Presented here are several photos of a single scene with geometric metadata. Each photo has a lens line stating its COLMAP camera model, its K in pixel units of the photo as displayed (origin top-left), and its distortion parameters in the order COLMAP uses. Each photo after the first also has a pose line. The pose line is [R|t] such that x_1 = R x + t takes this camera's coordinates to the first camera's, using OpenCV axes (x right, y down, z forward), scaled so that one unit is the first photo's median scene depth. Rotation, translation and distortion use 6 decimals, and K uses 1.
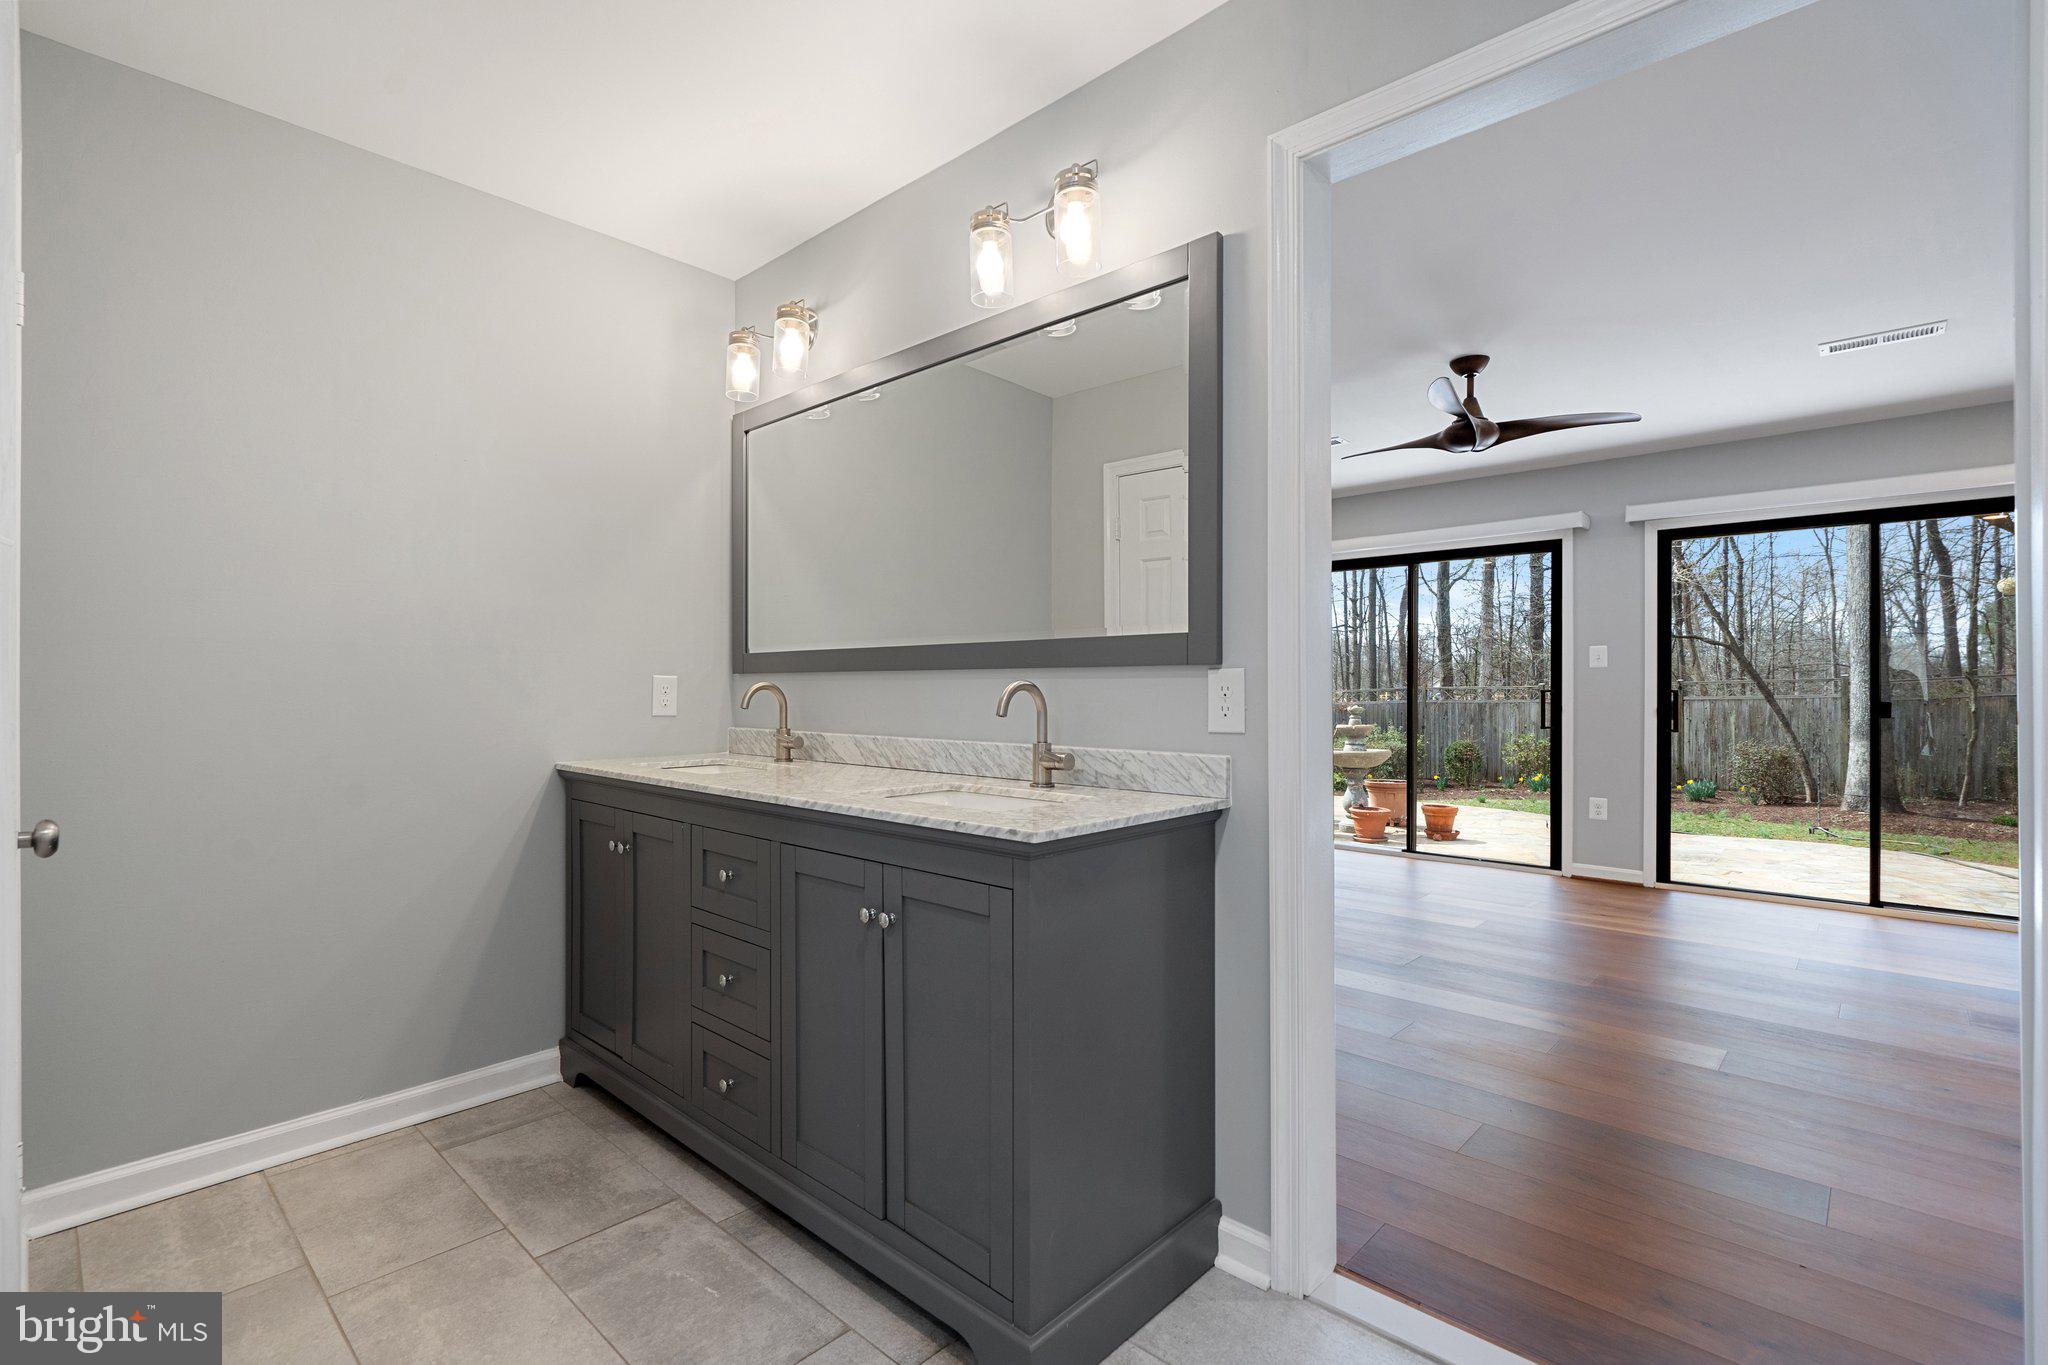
lens RADIAL K [[946.4, 0, 1023.8], [0, 946.4, 689.6], [0, 0, 1]] dist [-0.000028, -0.000015]
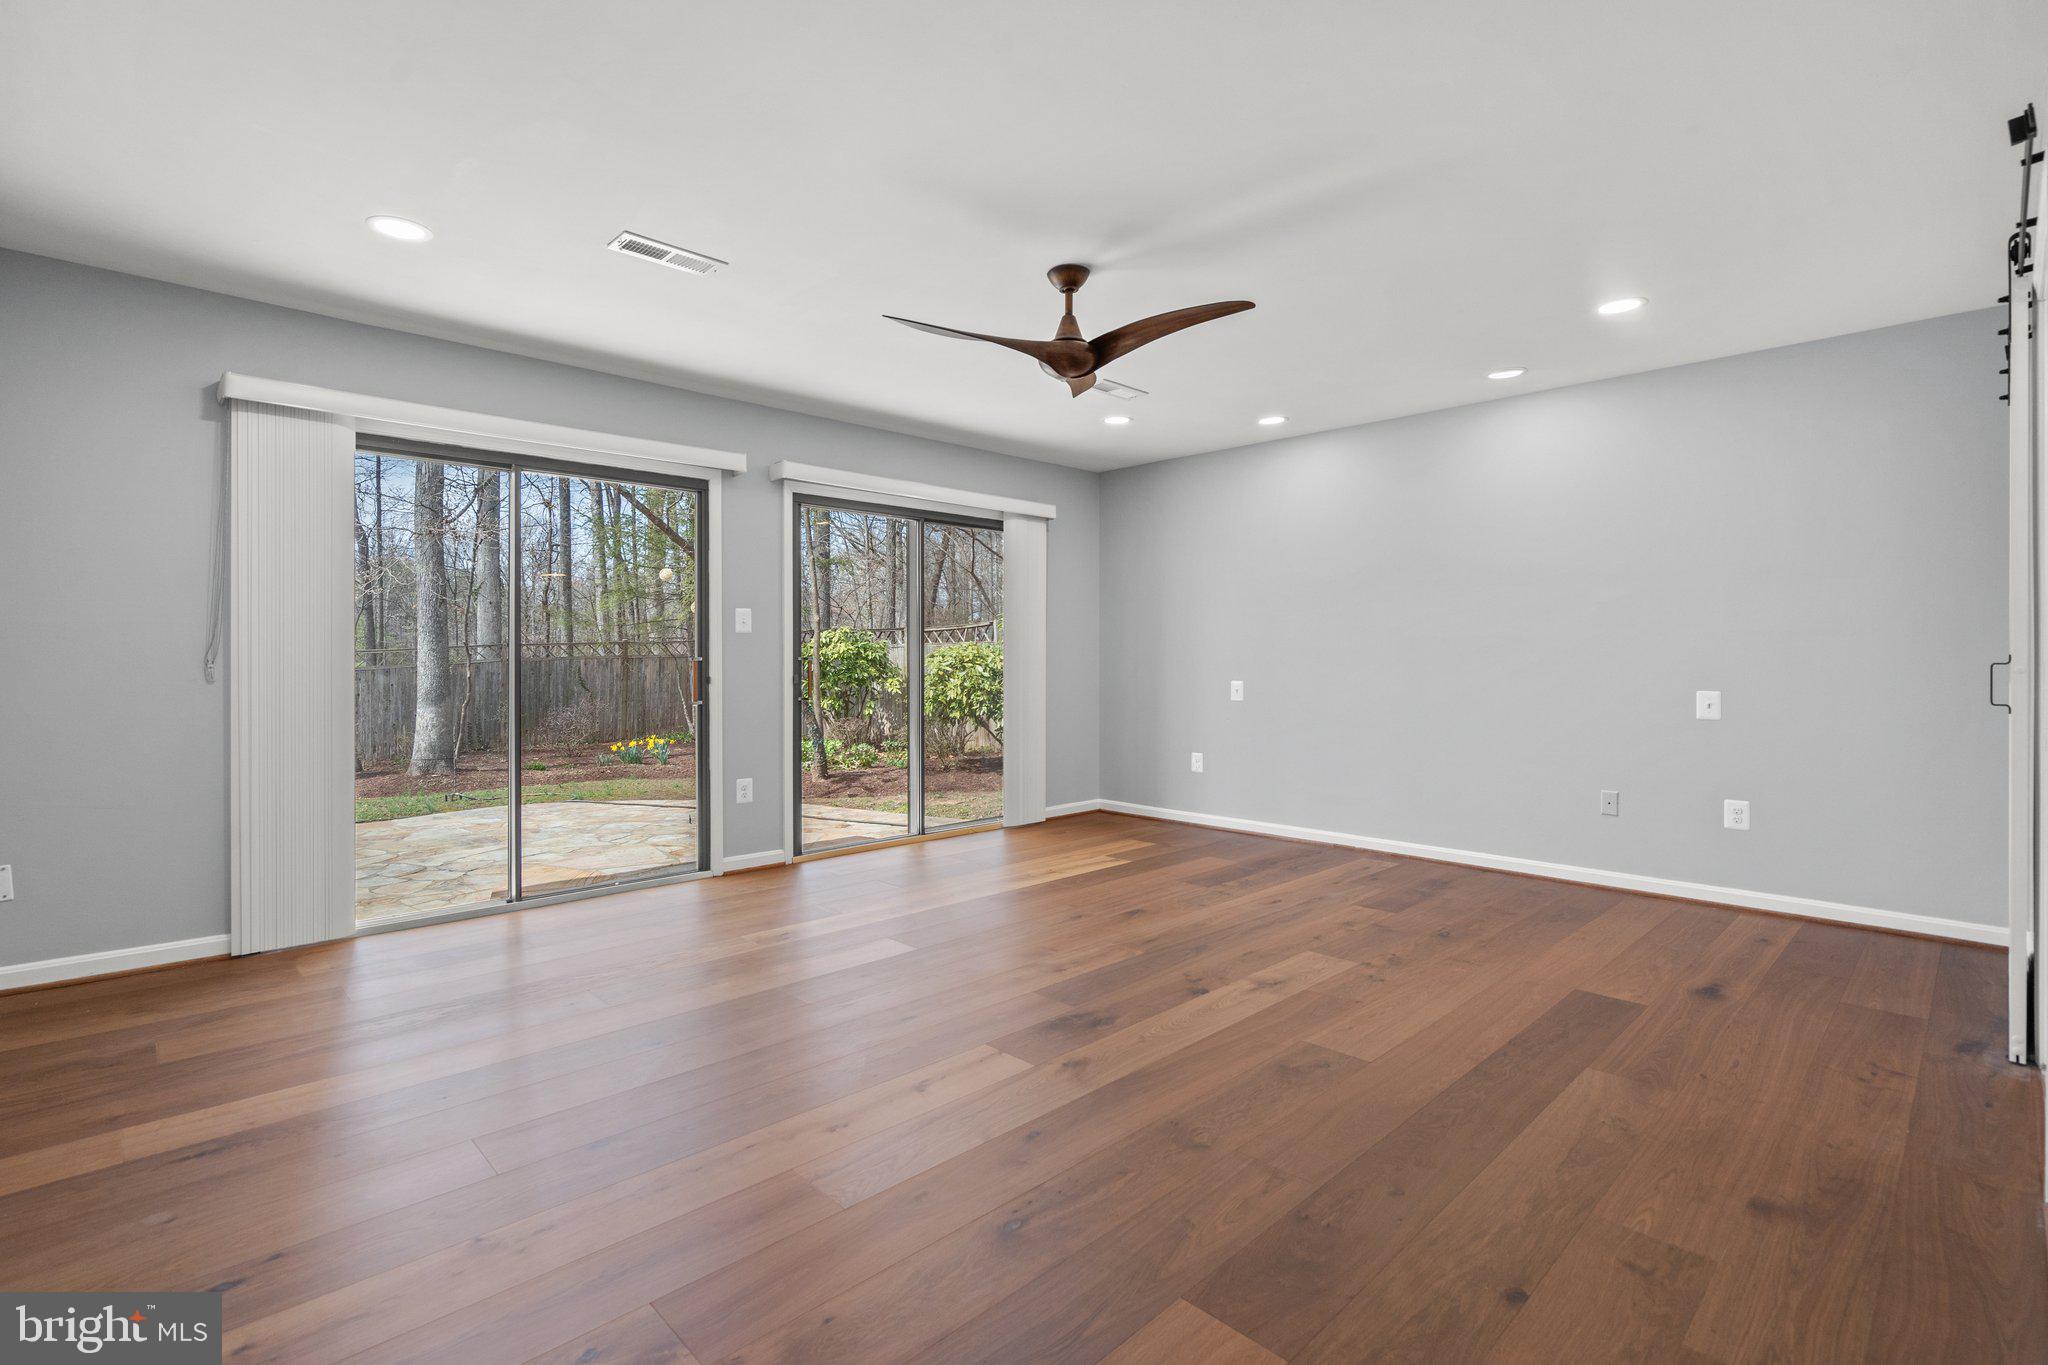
lens RADIAL K [[946.4, 0, 1024.3], [0, 946.4, 674.0], [0, 0, 1]] dist [-0.000028, -0.000015]
pose [[0.058208, -0.012179, 0.998230, -0.264863], [-0.006977, 0.999896, 0.012606, 0.002770], [-0.998280, -0.007699, 0.058117, 0.675331]]
